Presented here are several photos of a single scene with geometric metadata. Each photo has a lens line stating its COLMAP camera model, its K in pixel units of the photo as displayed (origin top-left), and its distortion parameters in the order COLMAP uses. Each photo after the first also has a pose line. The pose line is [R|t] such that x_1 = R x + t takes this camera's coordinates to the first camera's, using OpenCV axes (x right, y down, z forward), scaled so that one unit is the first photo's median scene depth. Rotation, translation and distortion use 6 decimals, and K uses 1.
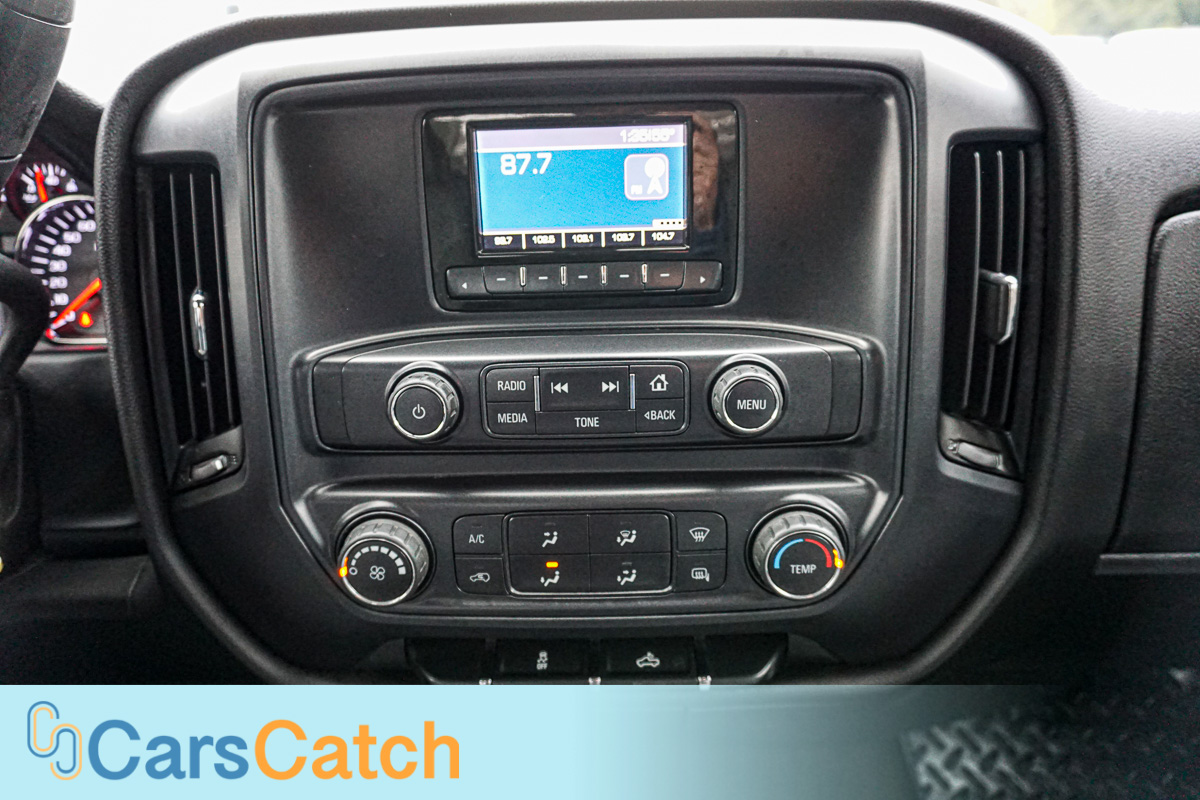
lens RADIAL K [[806.9, 0, 597.3], [0, 806.9, 389.2], [0, 0, 1]] dist [-0.039373, 0.029052]
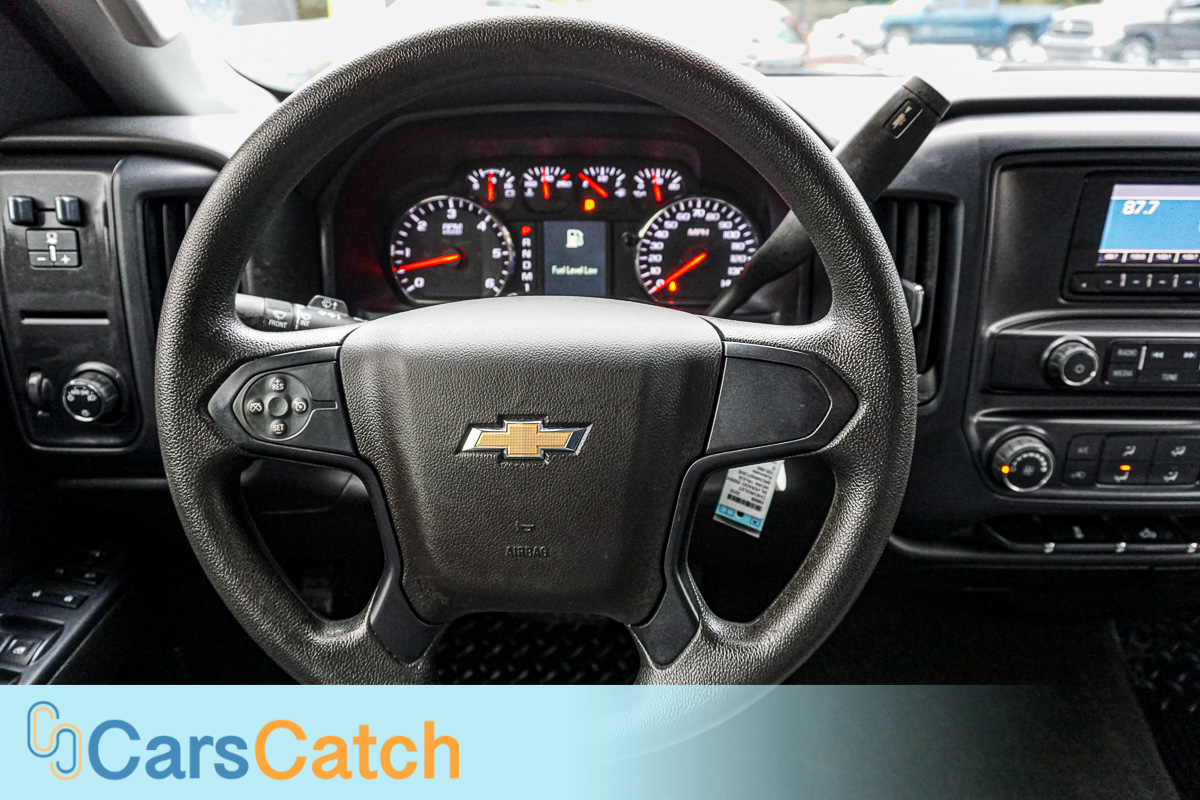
lens RADIAL K [[806.9, 0, 597.3], [0, 806.9, 389.2], [0, 0, 1]] dist [-0.039373, 0.029052]
pose [[0.999399, 0.024122, 0.024879, -1.127677], [-0.026057, 0.996401, 0.080659, -0.030785], [-0.022844, -0.081259, 0.996431, -0.501544]]
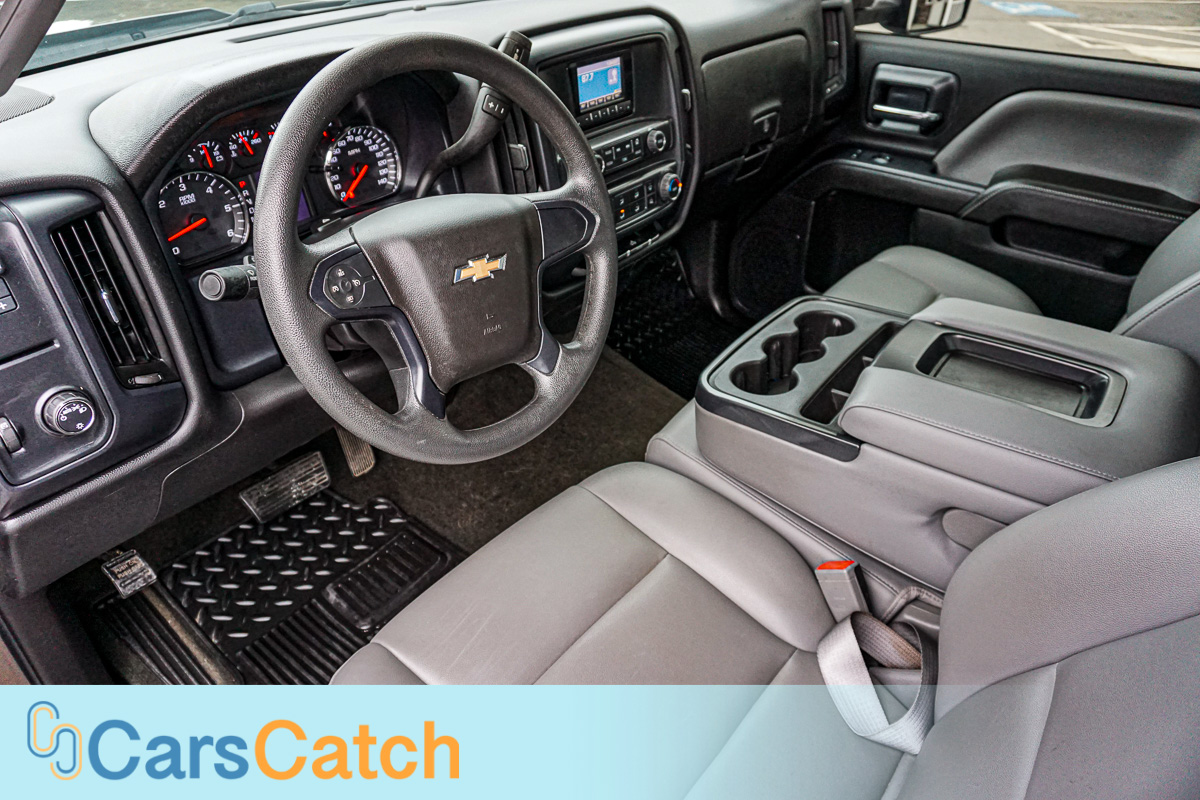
lens RADIAL K [[806.9, 0, 597.3], [0, 806.9, 389.2], [0, 0, 1]] dist [-0.039373, 0.029052]
pose [[0.608920, -0.413452, 0.676960, -2.484575], [0.269144, 0.910481, 0.313982, -0.152218], [-0.746176, -0.008990, 0.665688, -0.976940]]
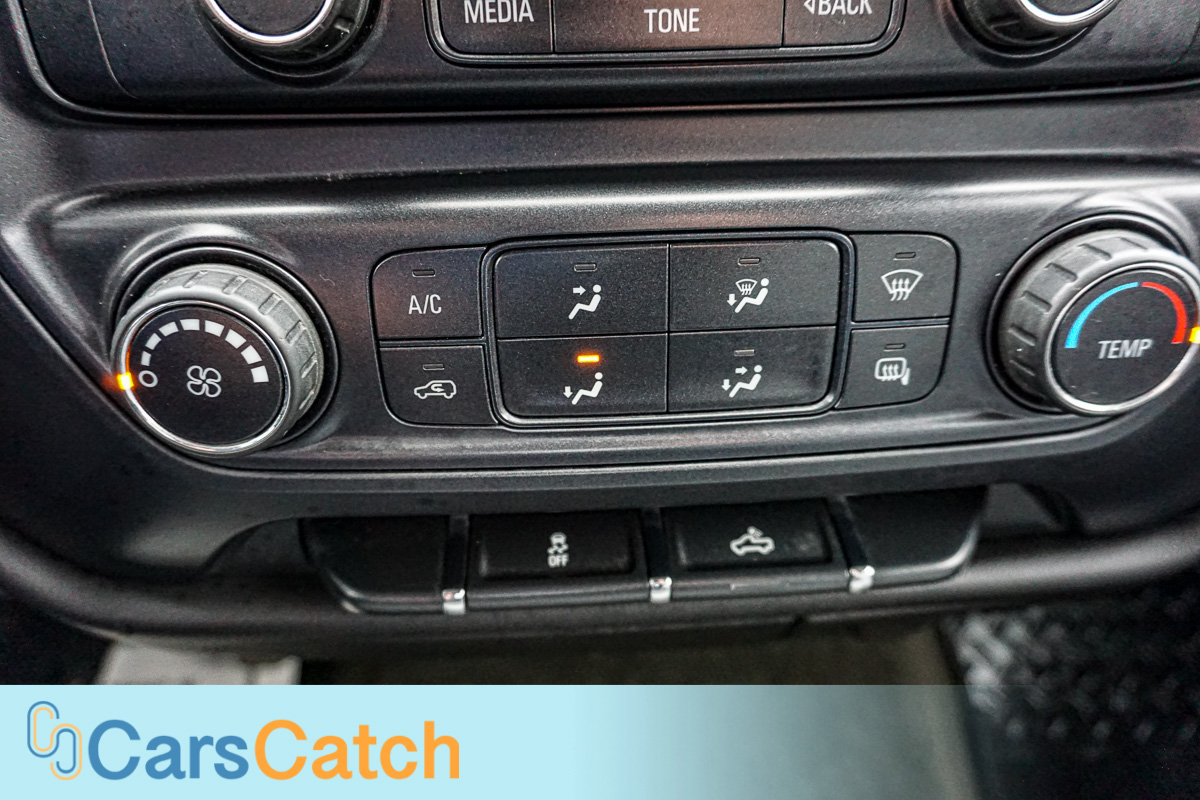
lens RADIAL K [[806.9, 0, 597.3], [0, 806.9, 389.2], [0, 0, 1]] dist [-0.039373, 0.029052]
pose [[0.997336, -0.025802, 0.068233, -0.084684], [0.015065, 0.988045, 0.153428, 0.164881], [-0.071376, -0.151991, 0.985801, 0.534812]]
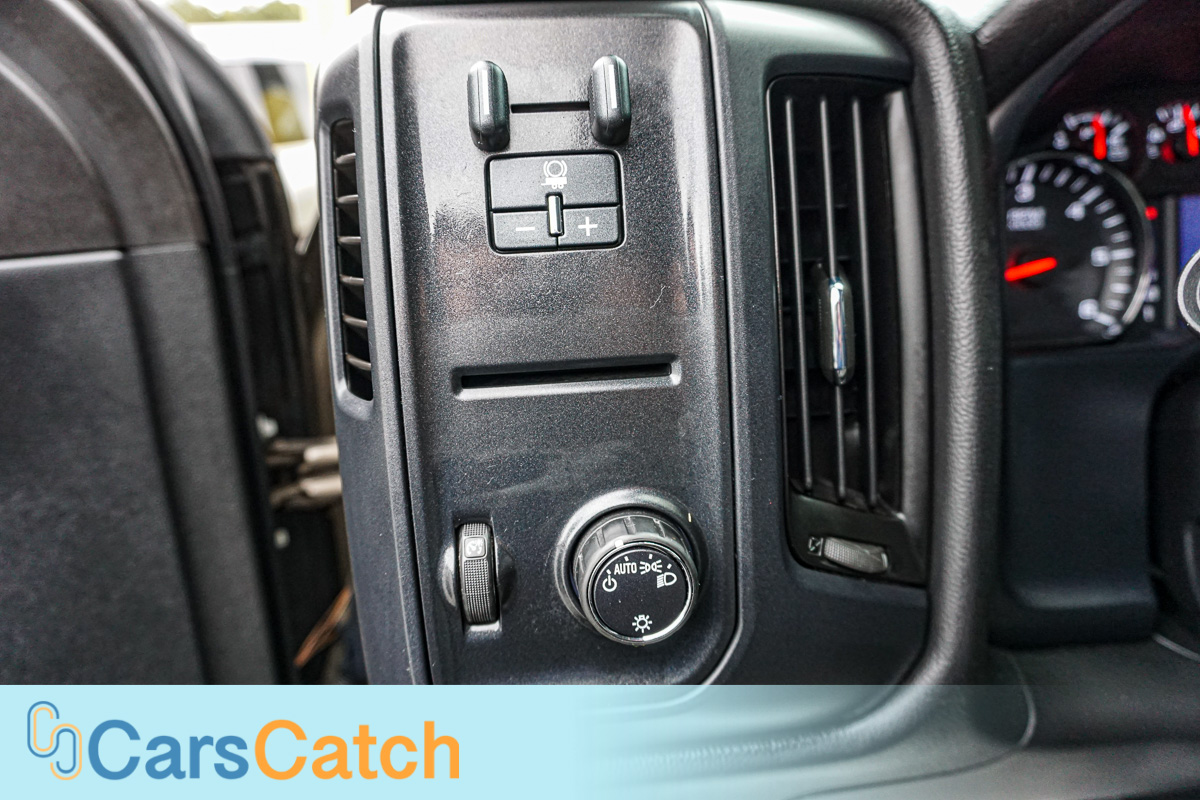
lens RADIAL K [[806.9, 0, 597.3], [0, 806.9, 389.2], [0, 0, 1]] dist [-0.039373, 0.029052]
pose [[0.995087, -0.040335, 0.090417, -2.111423], [0.046605, 0.996573, -0.068343, 0.031358], [-0.087350, 0.072221, 0.993556, 0.417022]]
